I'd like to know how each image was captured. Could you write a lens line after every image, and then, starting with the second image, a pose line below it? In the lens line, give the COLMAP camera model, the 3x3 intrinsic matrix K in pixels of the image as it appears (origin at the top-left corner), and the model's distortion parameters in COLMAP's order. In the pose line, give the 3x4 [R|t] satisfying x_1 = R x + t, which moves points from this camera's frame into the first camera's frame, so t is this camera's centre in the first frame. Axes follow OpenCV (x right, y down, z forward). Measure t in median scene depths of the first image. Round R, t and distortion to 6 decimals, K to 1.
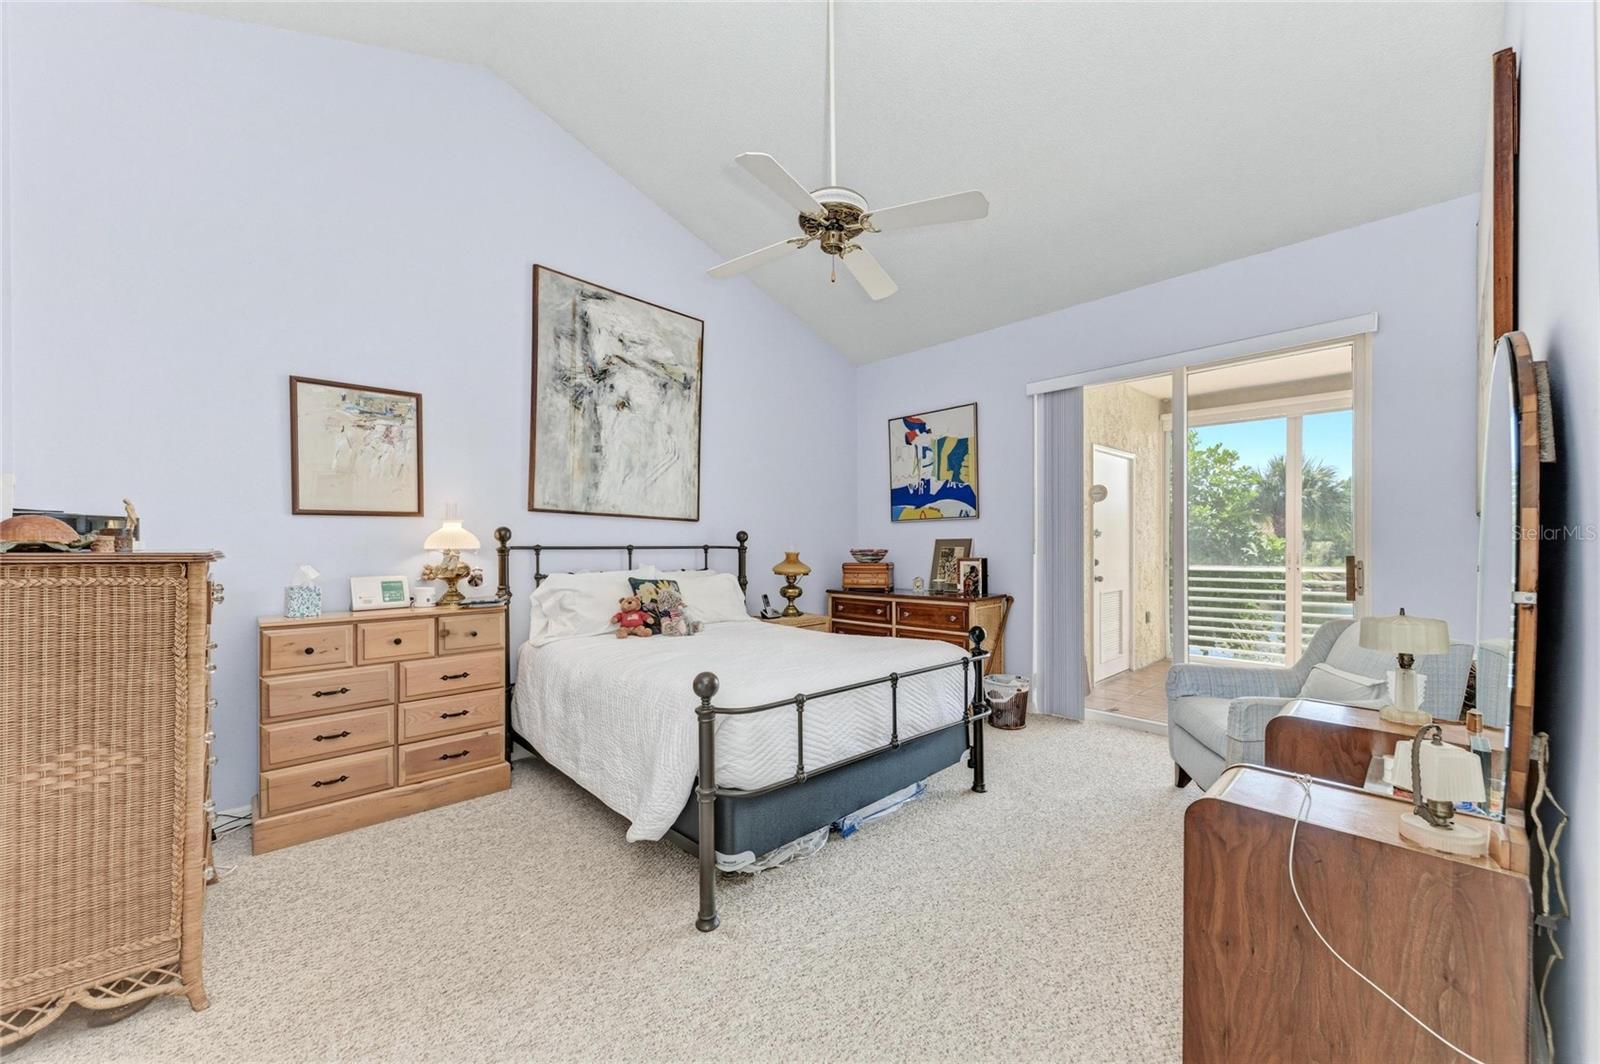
lens RADIAL K [[627.0, 0, 808.5], [0, 627.0, 534.6], [0, 0, 1]] dist [0.015541, -0.006548]
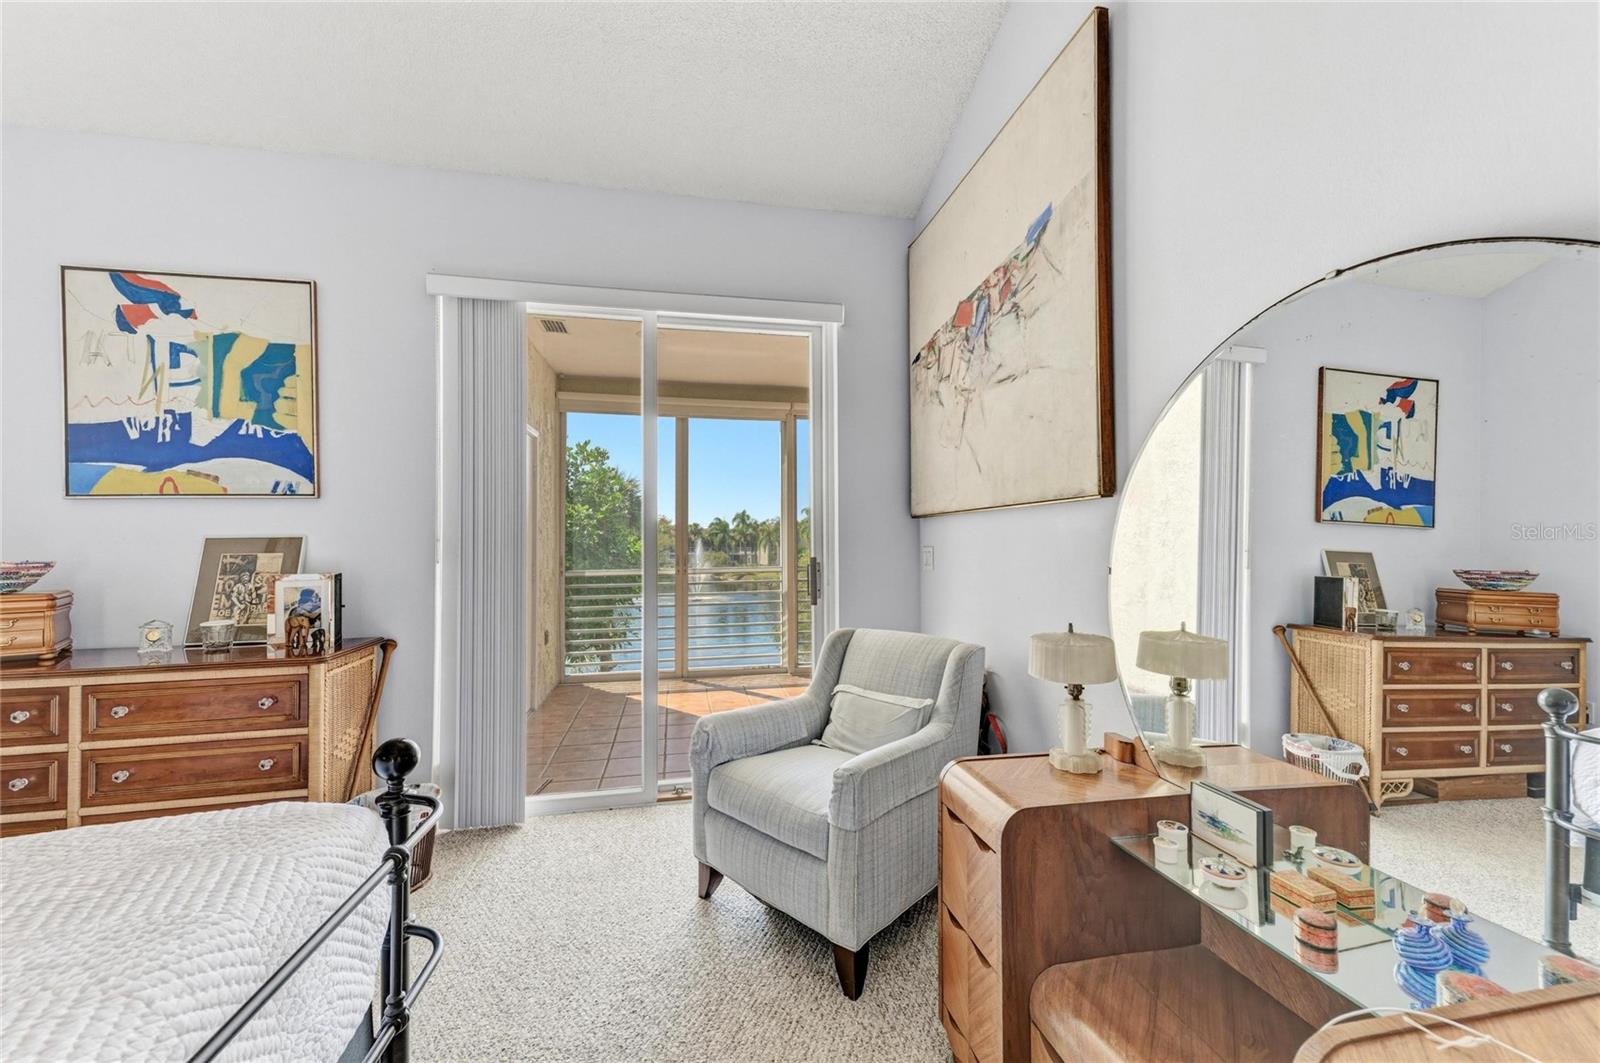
lens RADIAL K [[627.0, 0, 808.5], [0, 627.0, 534.1], [0, 0, 1]] dist [0.015541, -0.006548]
pose [[0.532617, 0.012024, 0.846271, 0.036892], [-0.008831, 0.999924, -0.008649, 0.004843], [-0.846311, -0.002867, 0.532682, 0.346493]]
